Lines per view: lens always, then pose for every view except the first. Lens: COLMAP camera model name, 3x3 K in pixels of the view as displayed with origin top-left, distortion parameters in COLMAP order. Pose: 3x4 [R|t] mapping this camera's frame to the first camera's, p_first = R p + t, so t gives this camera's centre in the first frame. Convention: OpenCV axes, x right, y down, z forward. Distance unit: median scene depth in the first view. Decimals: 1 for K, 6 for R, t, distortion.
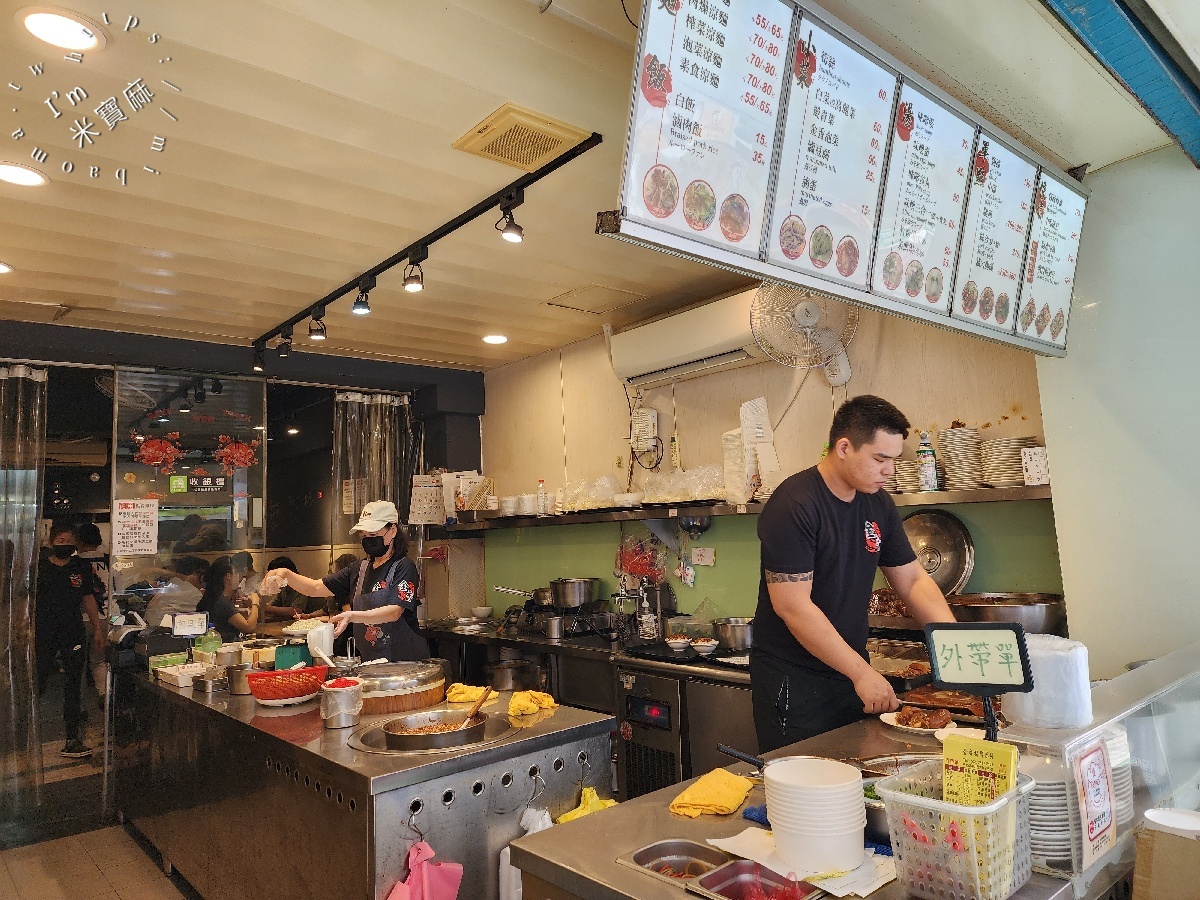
lens RADIAL K [[811.5, 0, 587.6], [0, 811.5, 427.7], [0, 0, 1]] dist [0.044106, -0.007620]
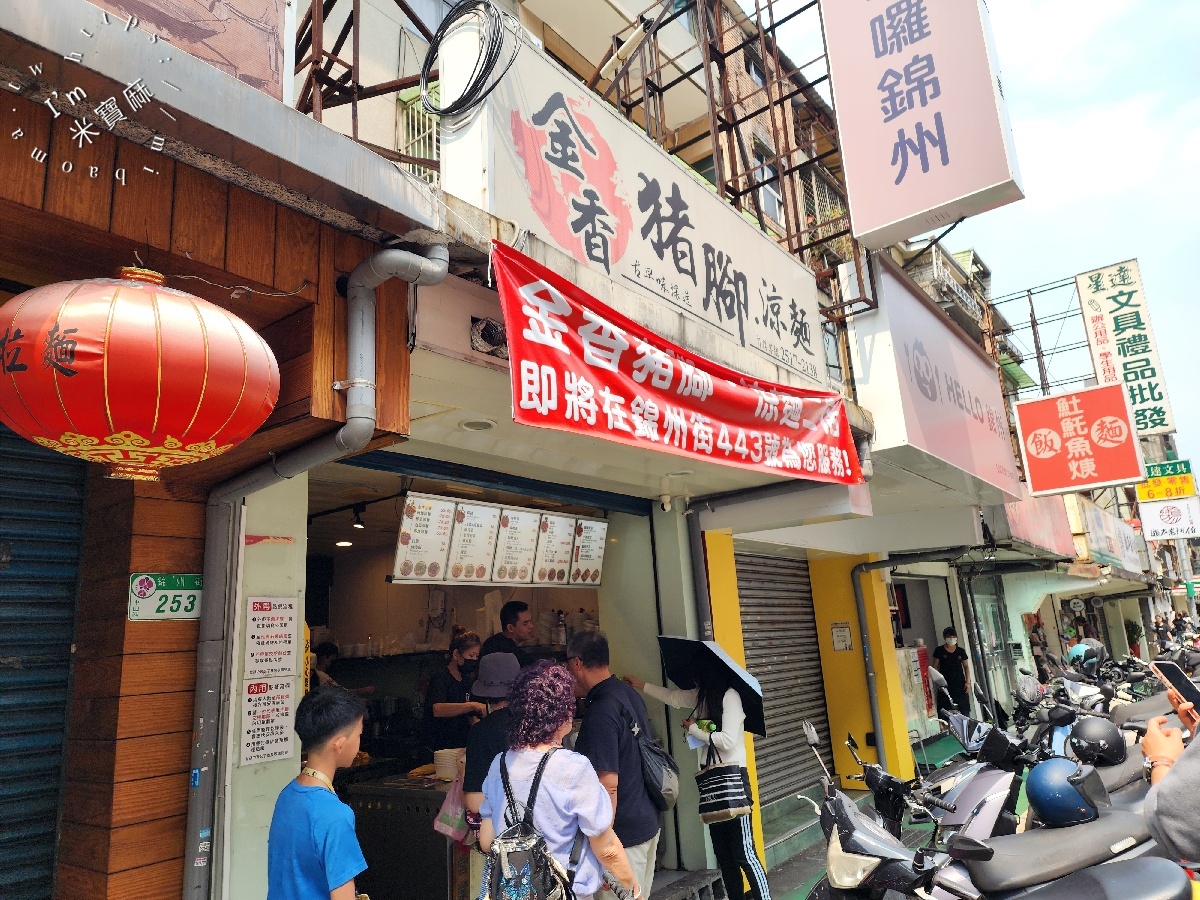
lens RADIAL K [[811.5, 0, 619.8], [0, 811.5, 447.6], [0, 0, 1]] dist [0.044106, -0.007620]
pose [[0.974411, 0.032982, 0.222343, 0.091496], [-0.005606, 0.992435, -0.122647, -0.188978], [-0.224706, 0.118262, 0.967224, -1.248933]]
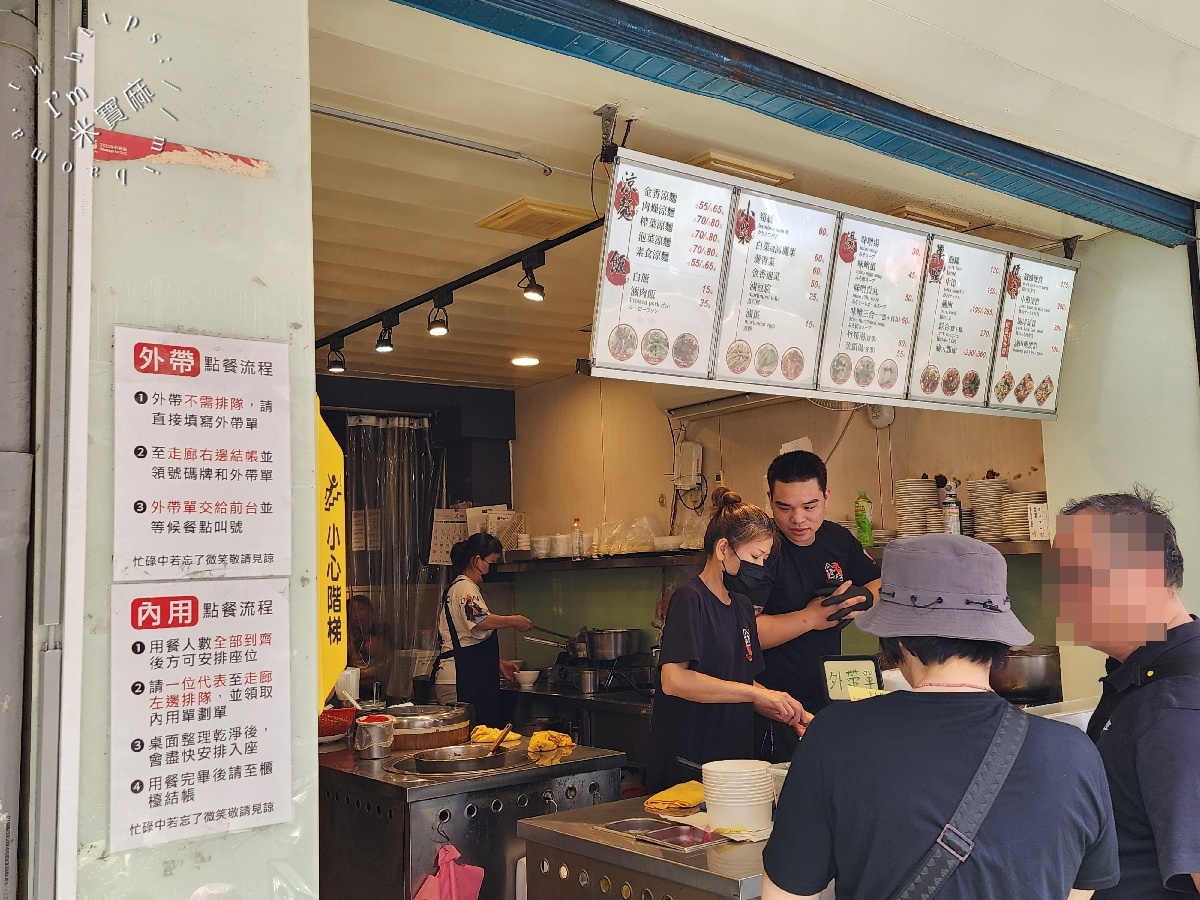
lens RADIAL K [[1151.2, 0, 601.4], [0, 1151.2, 448.8], [0, 0, 1]] dist [0.090990, 0.000000]
pose [[0.998102, 0.004428, -0.061430, 0.087740], [-0.003025, 0.999733, 0.022923, -0.076938], [0.061515, -0.022693, 0.997848, -0.484909]]
